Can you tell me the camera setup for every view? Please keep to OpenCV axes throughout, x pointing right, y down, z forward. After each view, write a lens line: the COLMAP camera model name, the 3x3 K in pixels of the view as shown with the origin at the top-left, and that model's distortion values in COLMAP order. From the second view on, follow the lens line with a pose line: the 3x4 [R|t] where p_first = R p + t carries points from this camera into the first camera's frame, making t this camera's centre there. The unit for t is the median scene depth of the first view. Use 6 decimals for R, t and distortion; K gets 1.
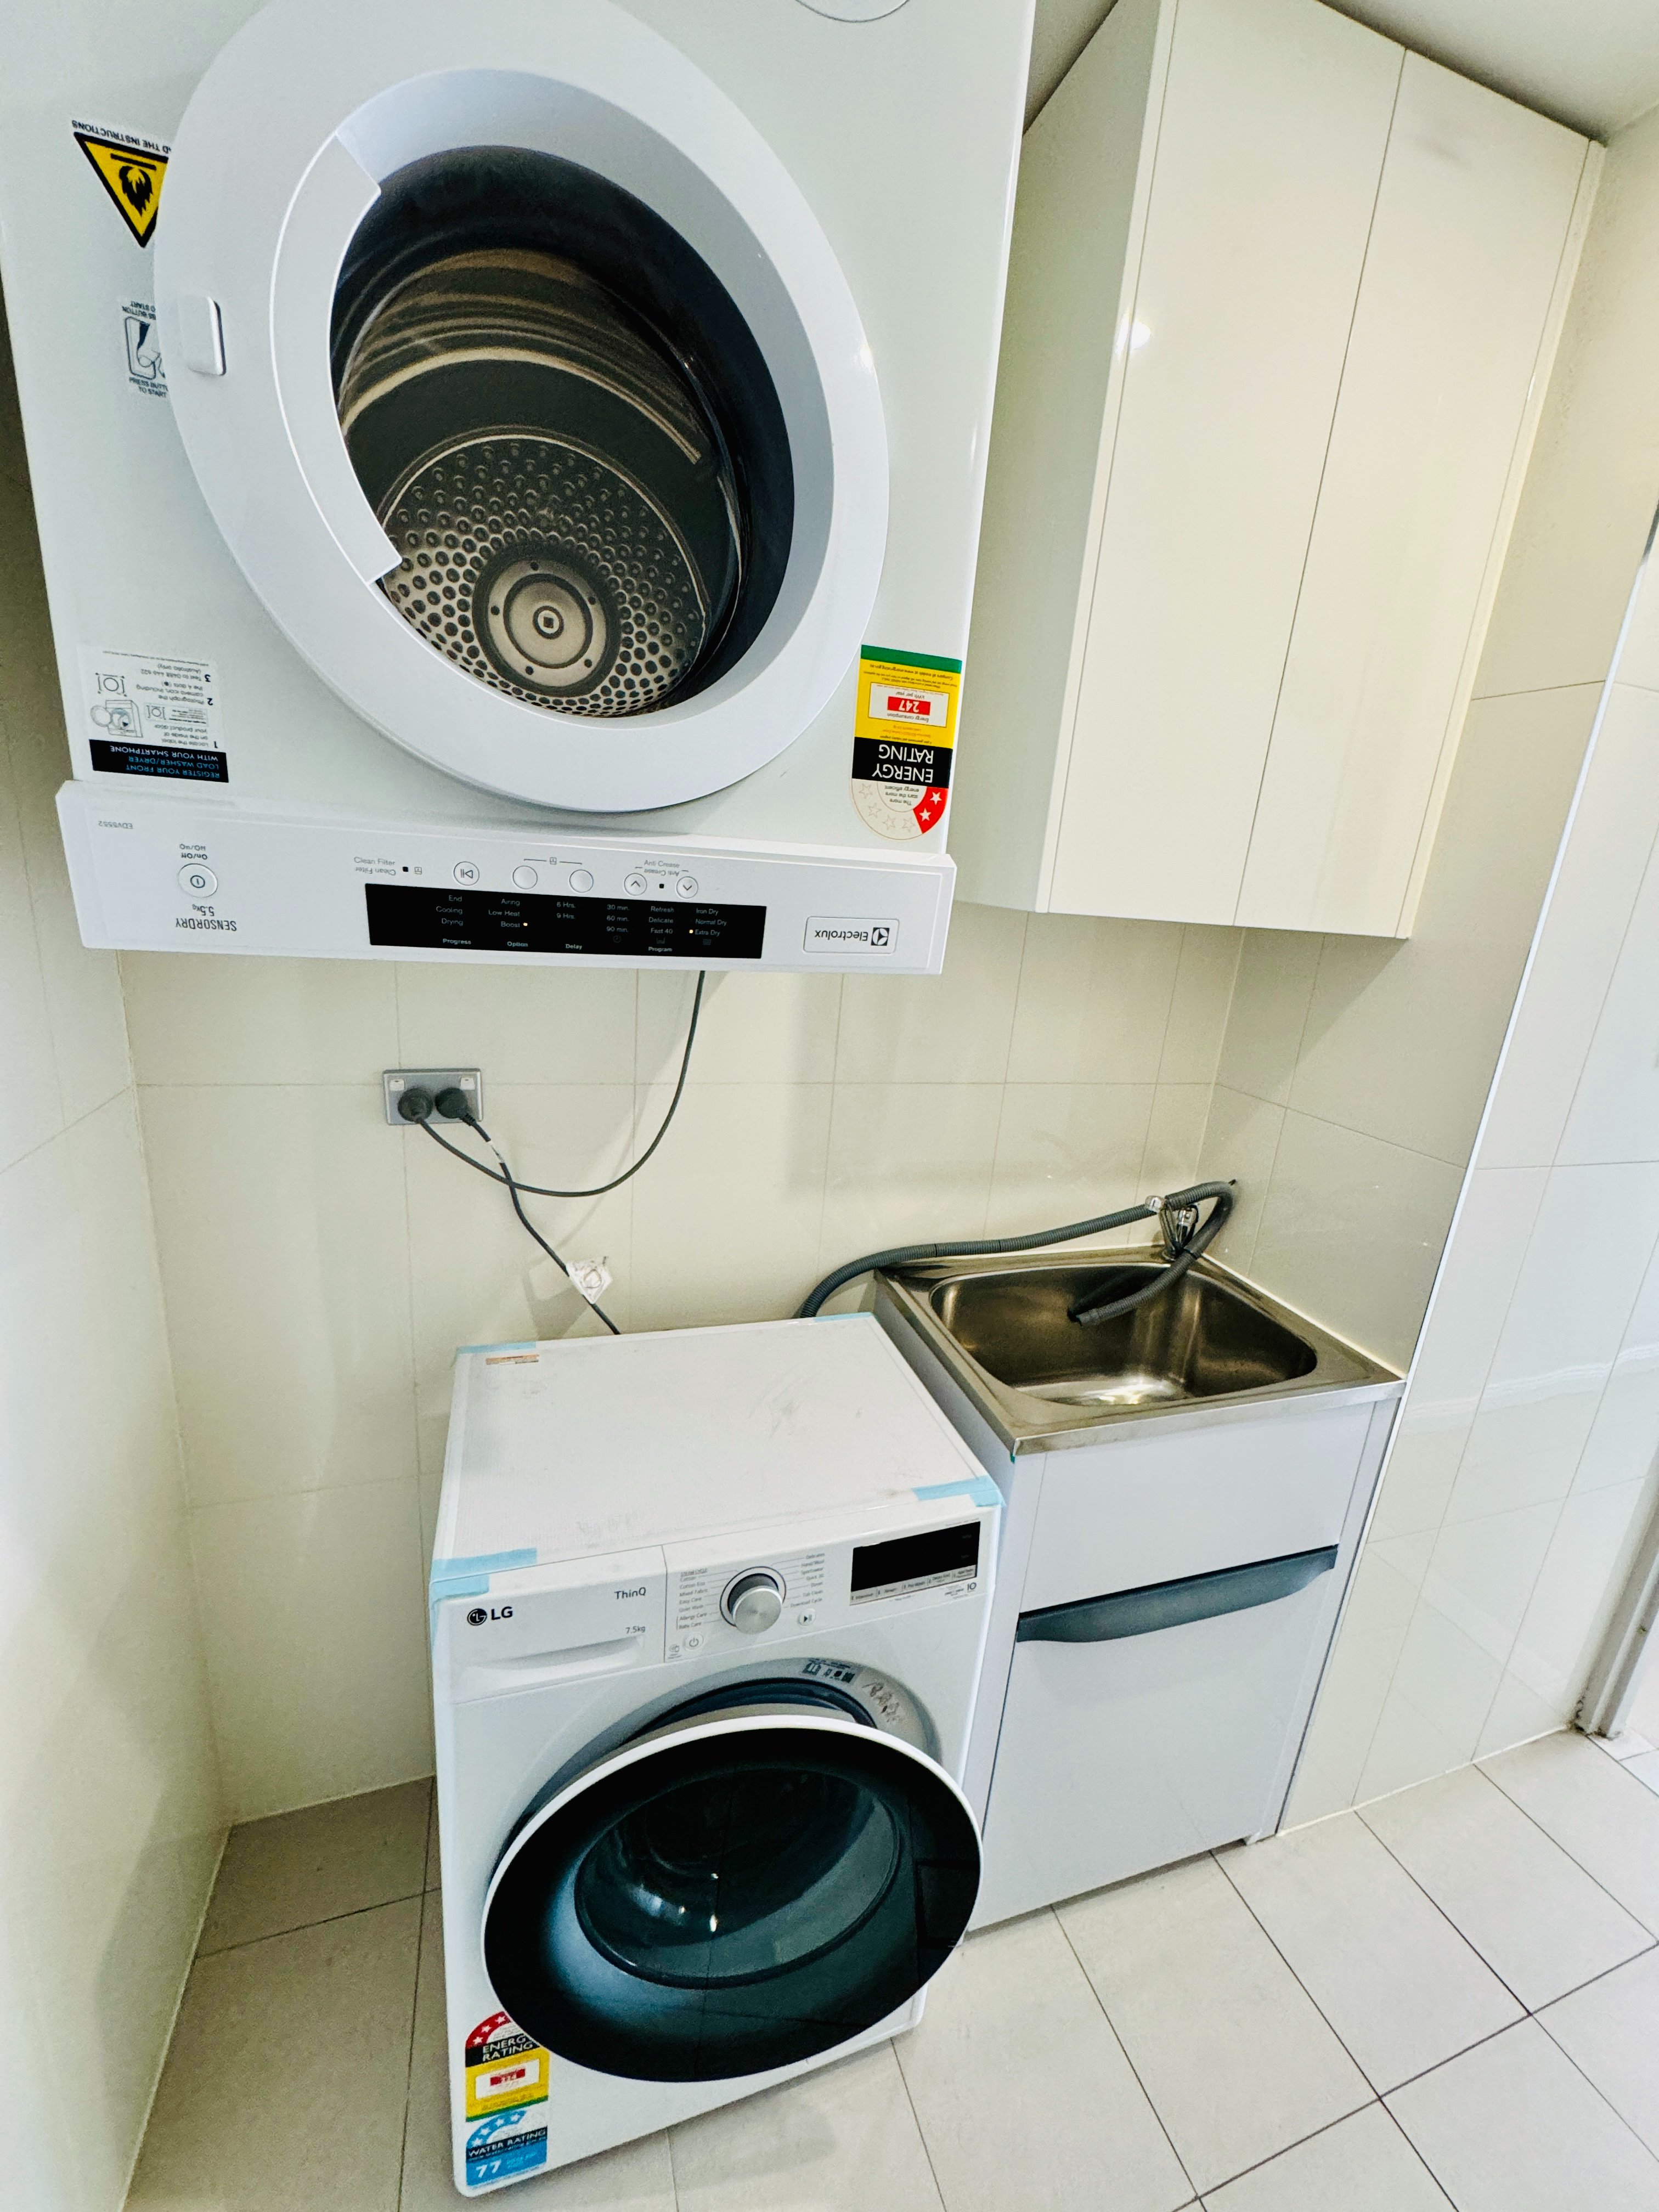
lens RADIAL K [[874.7, 0, 829.5], [0, 874.7, 1106.0], [0, 0, 1]] dist [-0.001268, -0.000039]
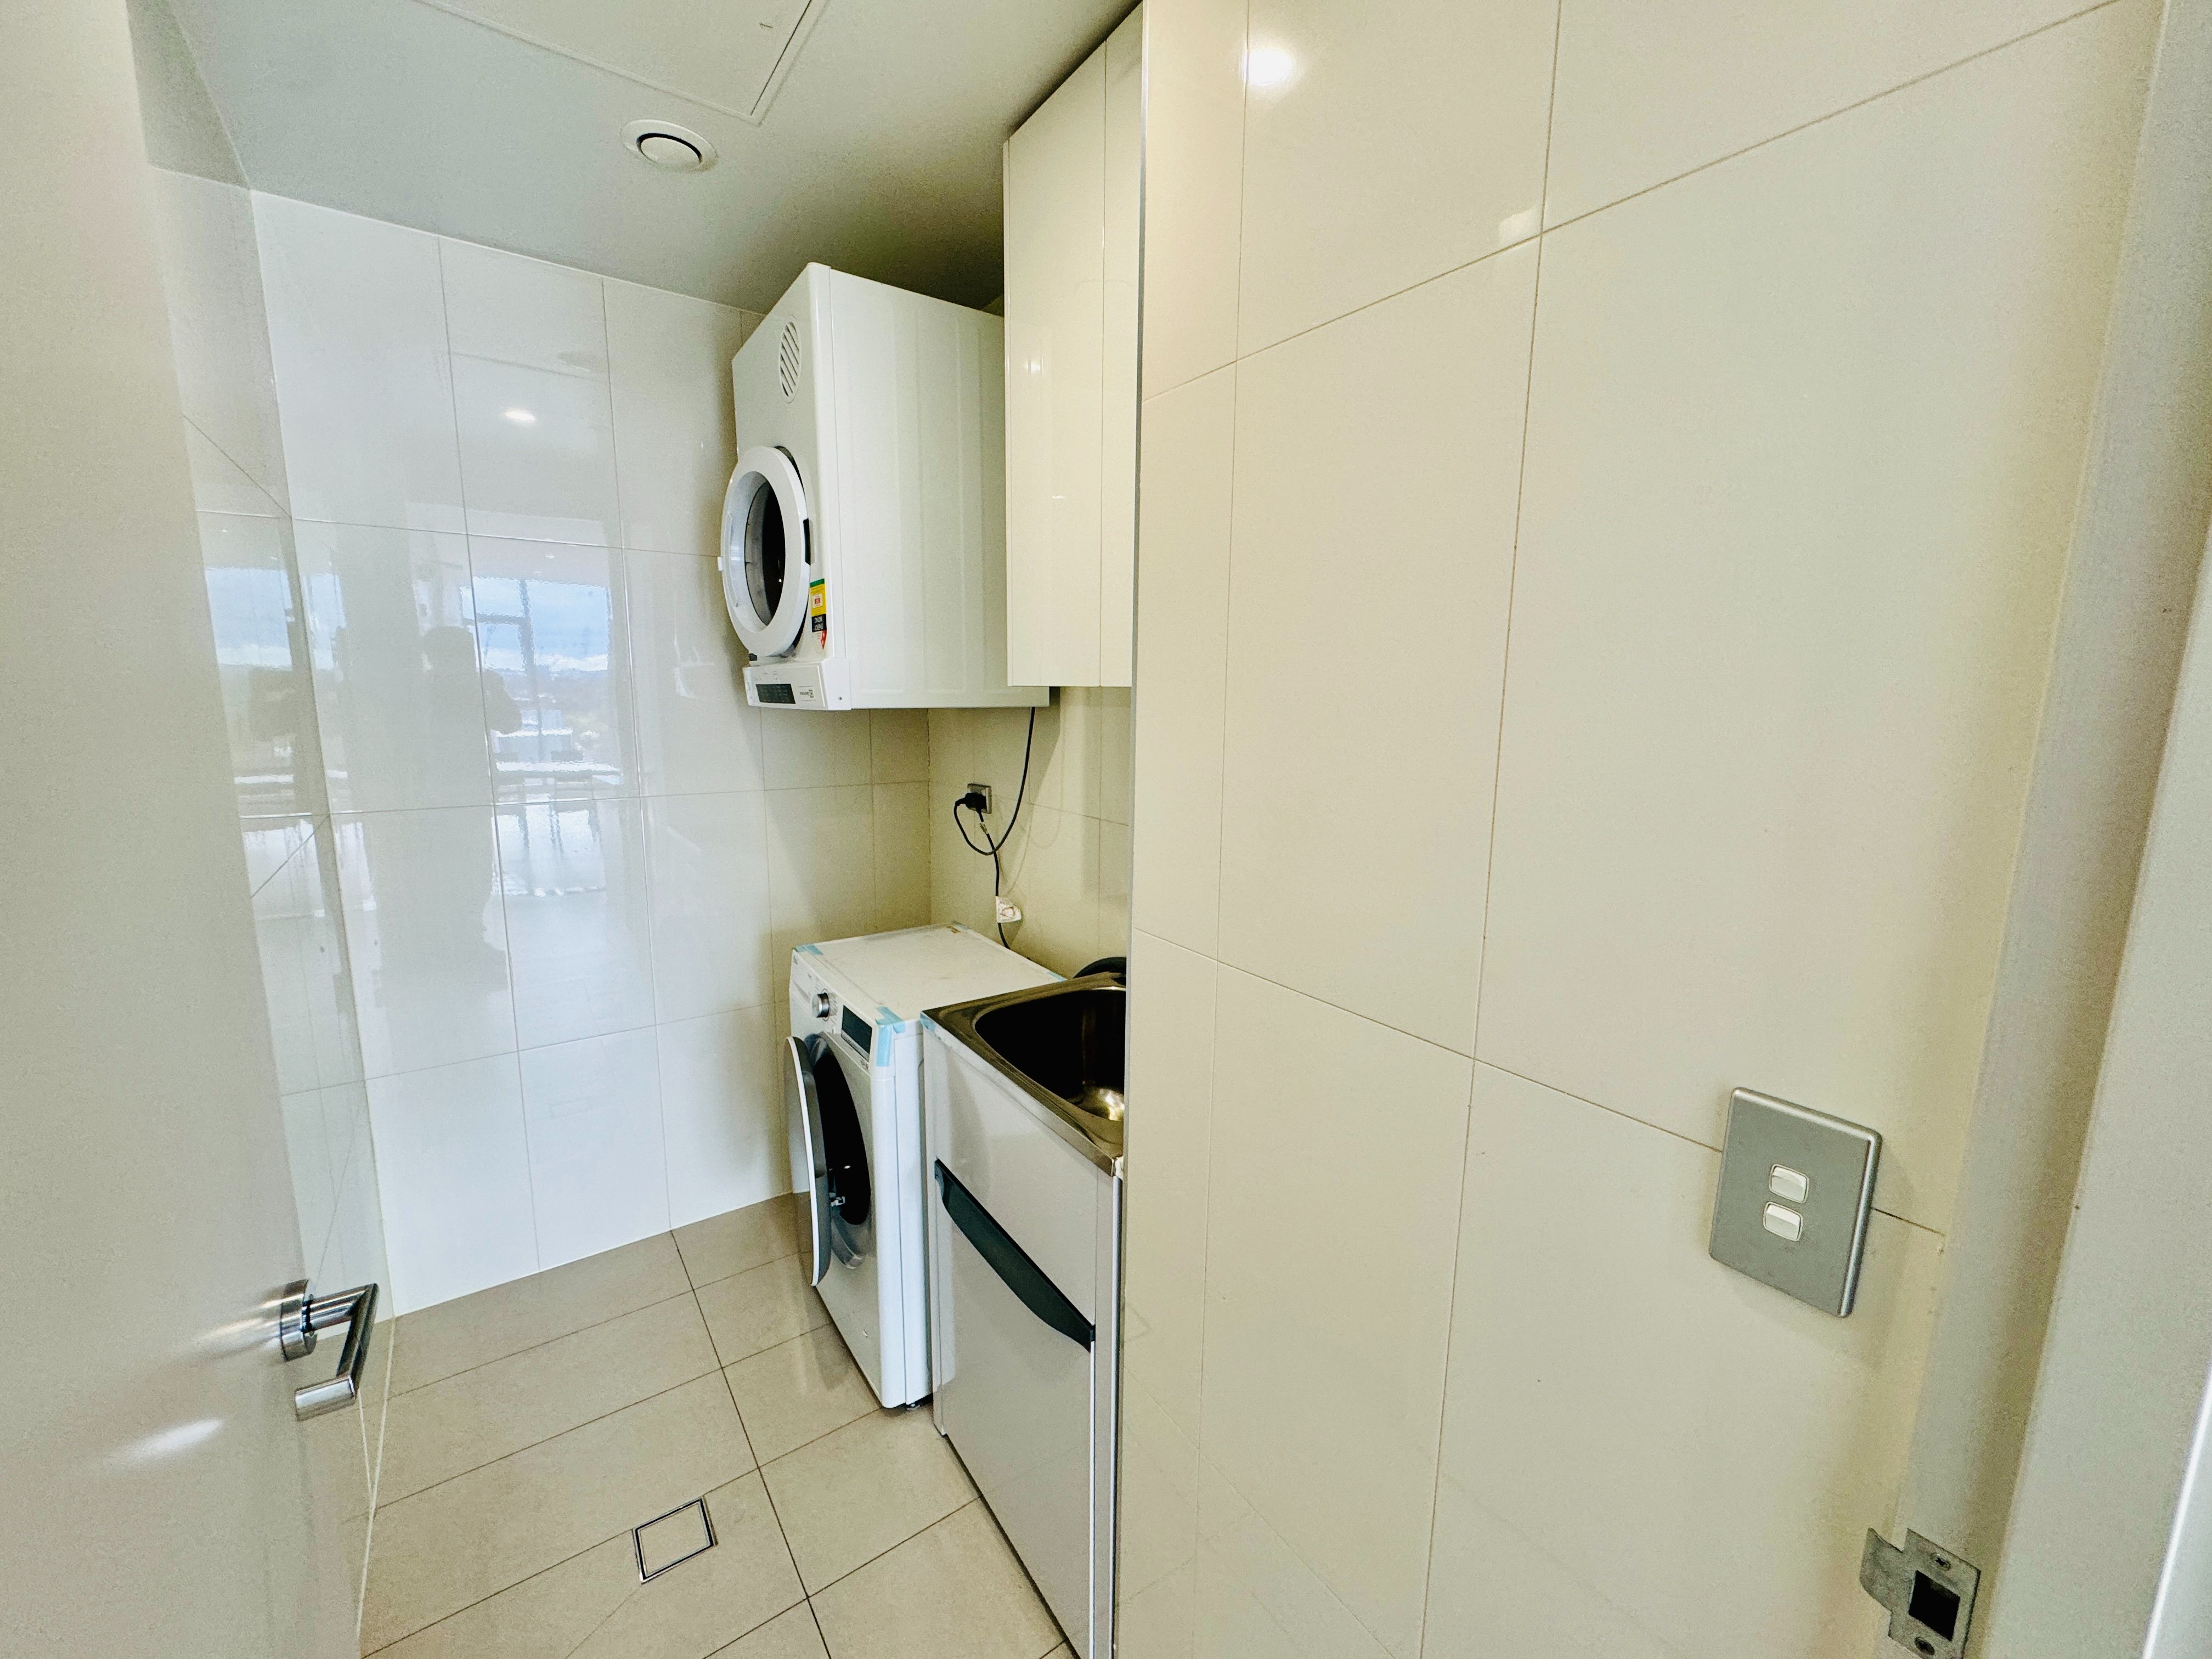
lens RADIAL K [[874.7, 0, 1106.0], [0, 874.7, 829.5], [0, 0, 1]] dist [-0.001268, -0.000039]
pose [[0.280321, 0.073693, -0.957073, 1.607620], [-0.237134, 0.971462, 0.005345, -0.020296], [0.930154, 0.225456, 0.289797, 0.703463]]
